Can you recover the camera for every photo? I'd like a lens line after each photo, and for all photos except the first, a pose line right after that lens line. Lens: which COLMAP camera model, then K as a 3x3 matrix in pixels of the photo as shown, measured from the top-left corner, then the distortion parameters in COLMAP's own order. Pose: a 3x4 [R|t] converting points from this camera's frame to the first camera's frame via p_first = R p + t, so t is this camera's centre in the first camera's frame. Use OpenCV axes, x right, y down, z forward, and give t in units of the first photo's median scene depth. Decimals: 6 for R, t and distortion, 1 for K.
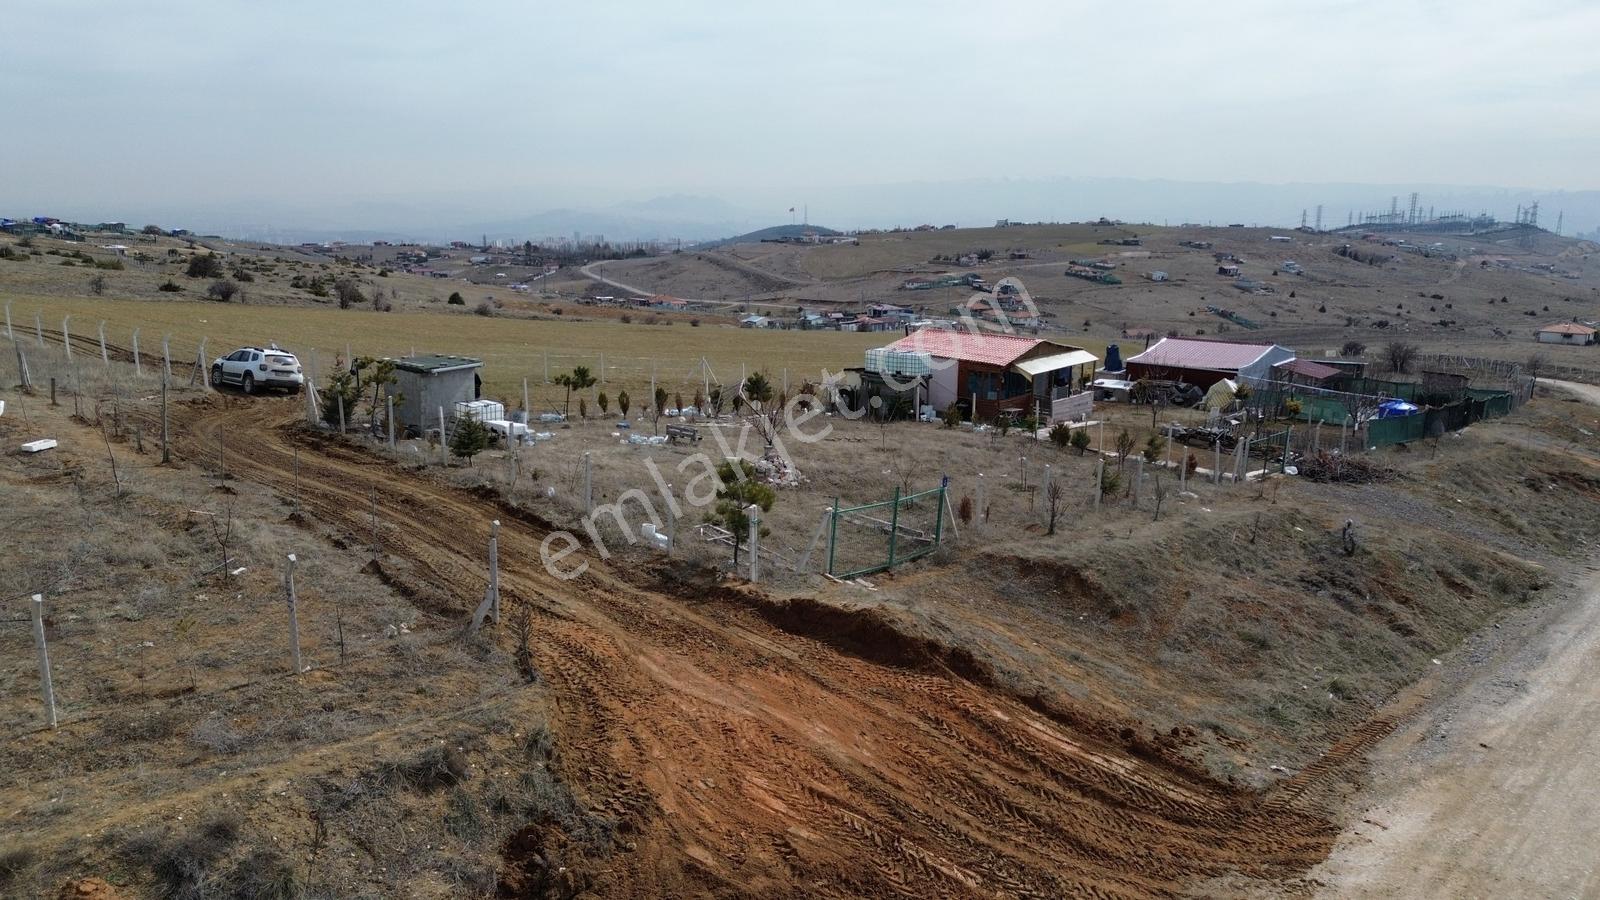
lens RADIAL K [[1117.0, 0, 812.6], [0, 1117.0, 448.9], [0, 0, 1]] dist [0.087592, -0.085343]
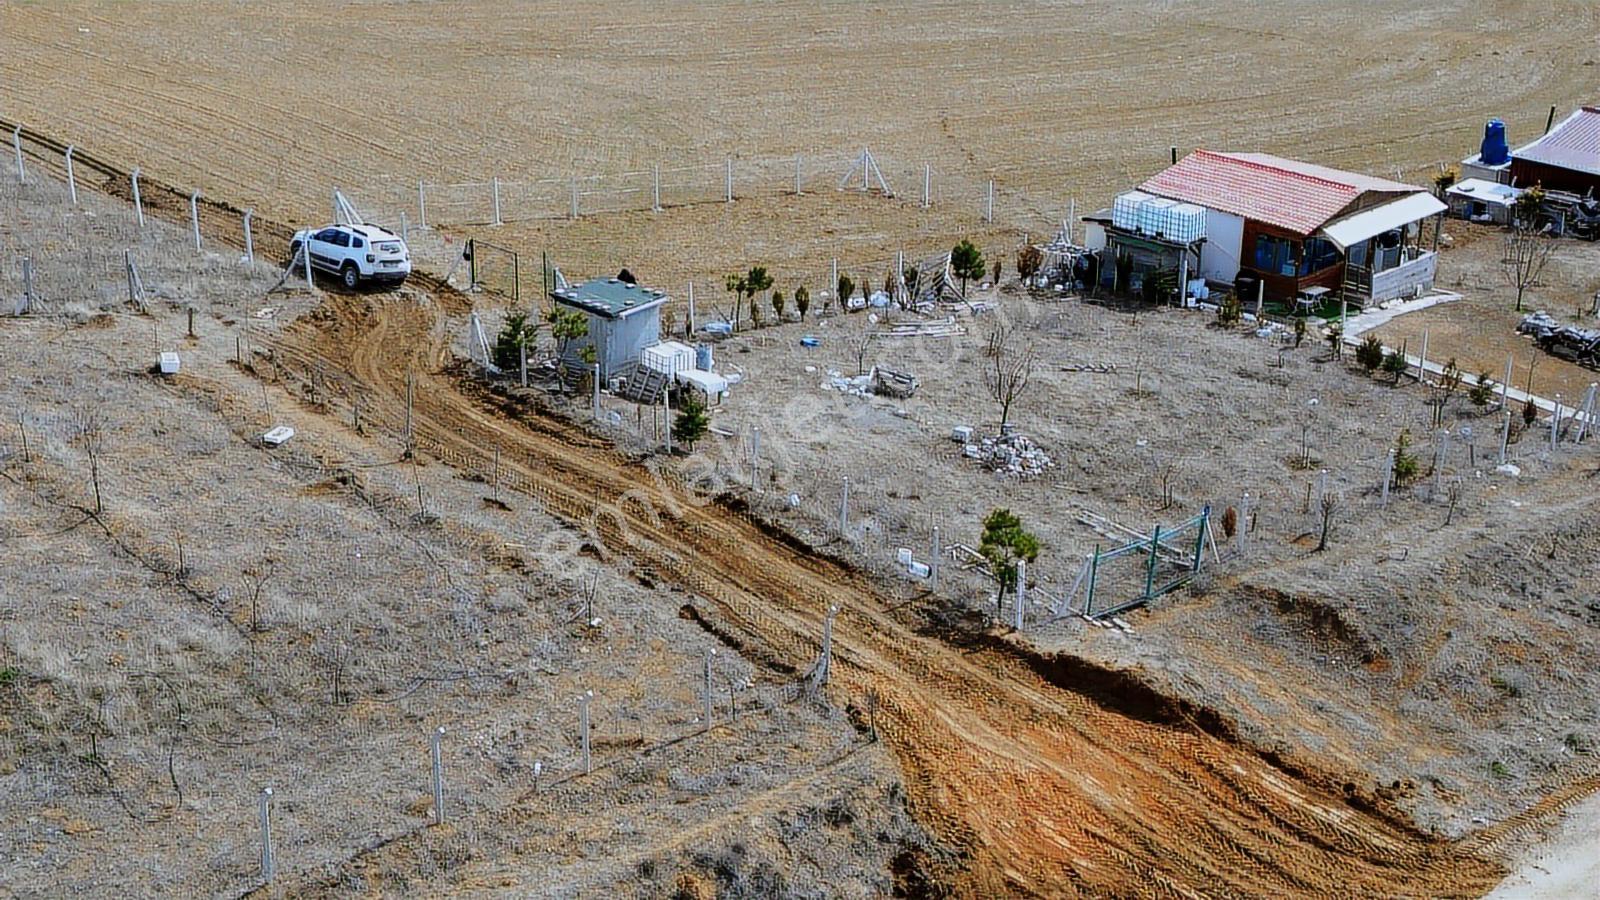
lens RADIAL K [[2231.2, 0, 820.2], [0, 2231.2, 445.1], [0, 0, 1]] dist [0.109203, 0.000000]
pose [[0.997764, 0.029496, -0.059975, -0.063114], [-0.018711, 0.984739, 0.173031, -0.222746], [0.064163, -0.171522, 0.983089, -0.575837]]
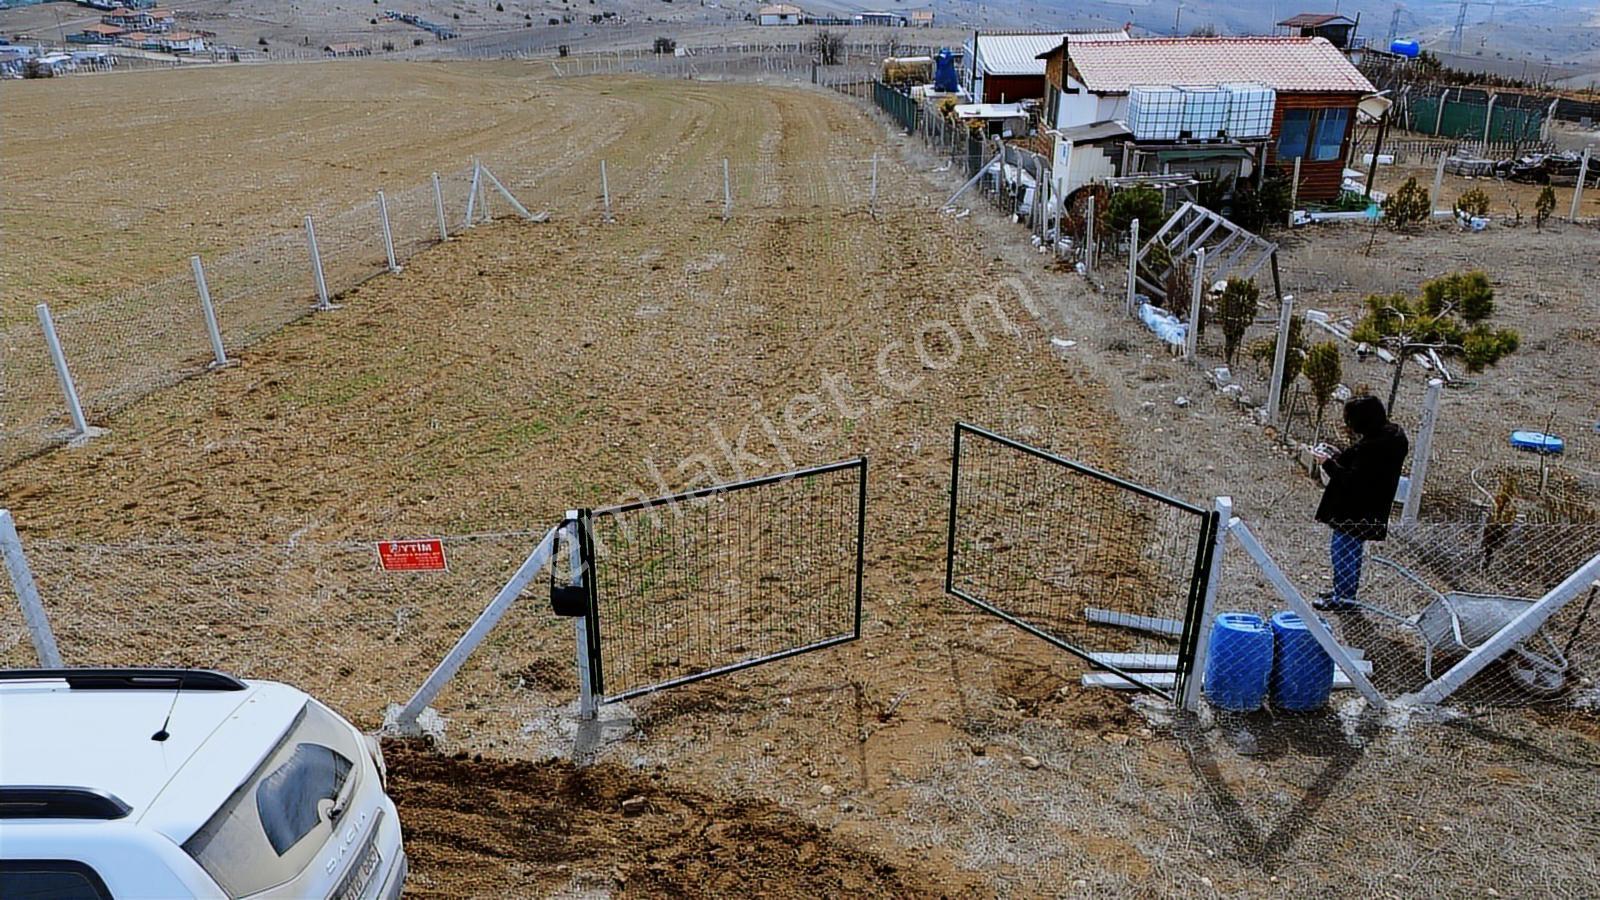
lens RADIAL K [[1117.0, 0, 801.7], [0, 1117.0, 449.3], [0, 0, 1]] dist [0.087592, -0.085343]
pose [[0.744307, -0.303972, 0.594650, -0.492403], [0.153068, 0.944355, 0.291143, -0.136189], [-0.650060, -0.125678, 0.749418, 0.895738]]
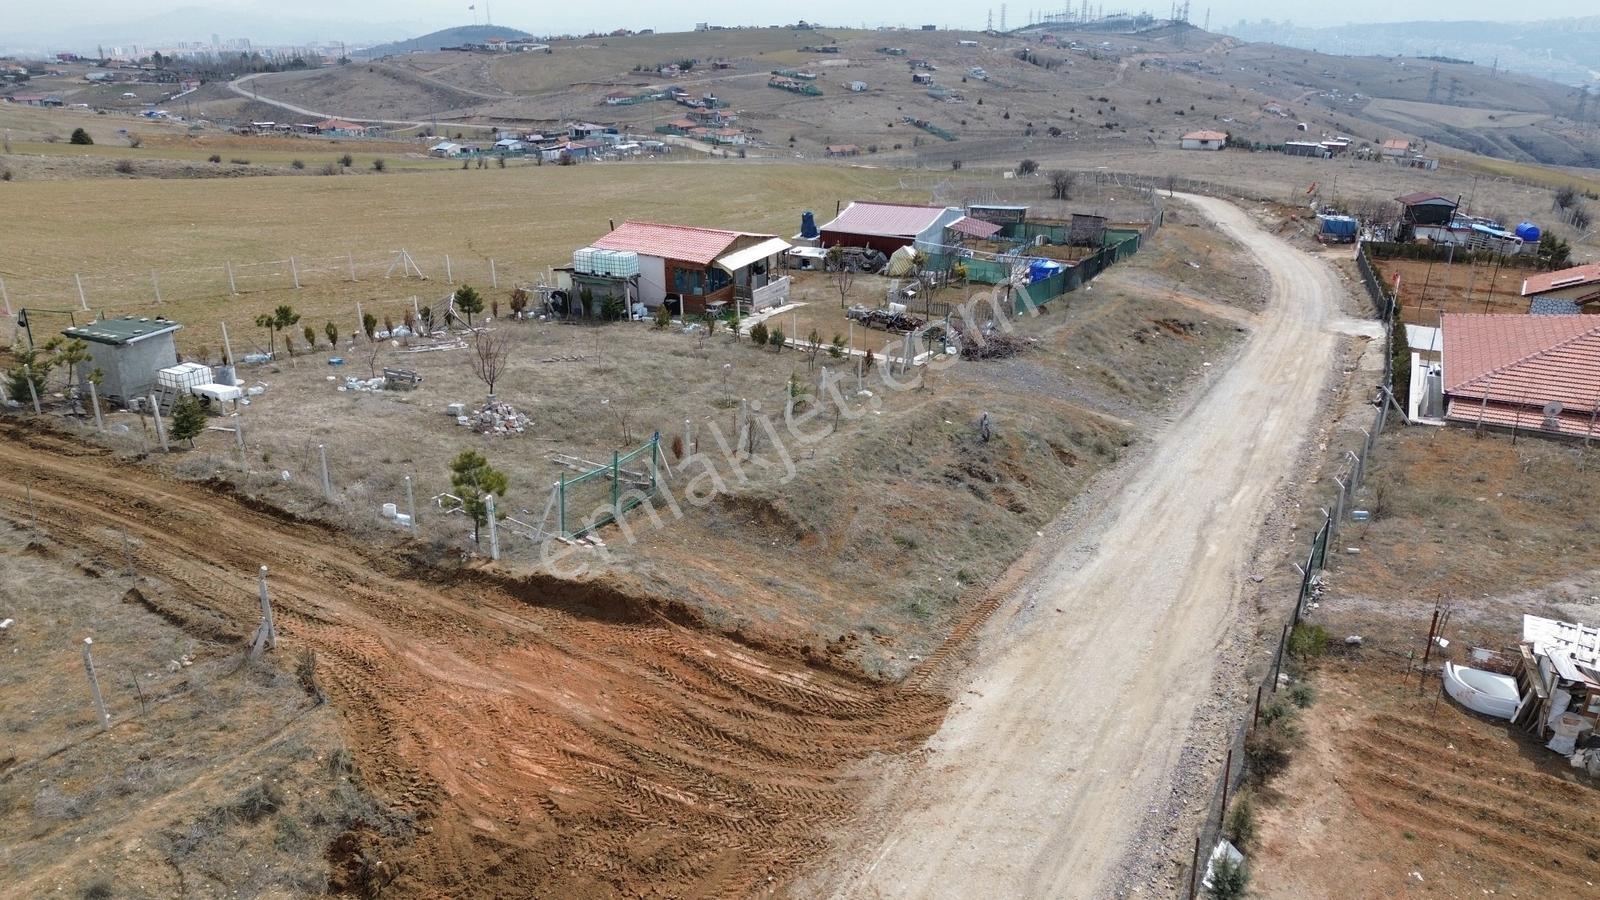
lens RADIAL K [[1117.0, 0, 810.7], [0, 1117.0, 445.8], [0, 0, 1]] dist [0.087592, -0.085343]
pose [[0.967922, -0.098549, 0.231118, 0.002714], [0.060236, 0.984058, 0.167335, -0.091041], [-0.243924, -0.148046, 0.958428, -0.098835]]
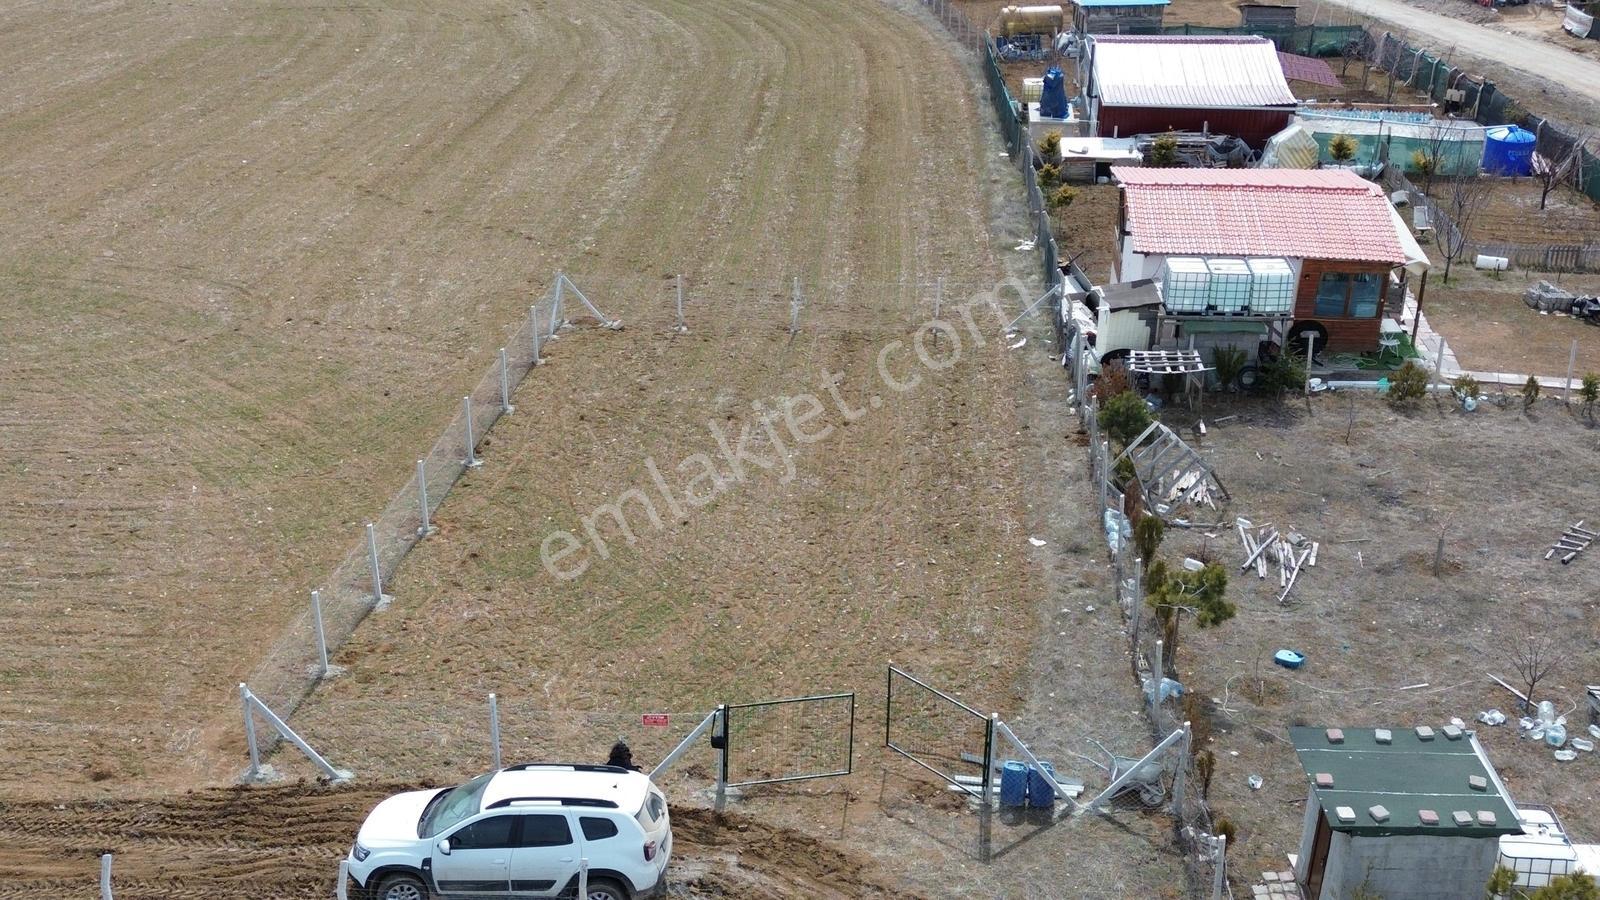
lens RADIAL K [[1769.0, 0, 817.3], [0, 1769.0, 448.1], [0, 0, 1]] dist [0.090521, 0.000000]
pose [[0.783844, -0.279657, 0.554419, -0.720046], [0.123404, 0.945192, 0.302299, -0.358372], [-0.608572, -0.168537, 0.775393, 0.545352]]
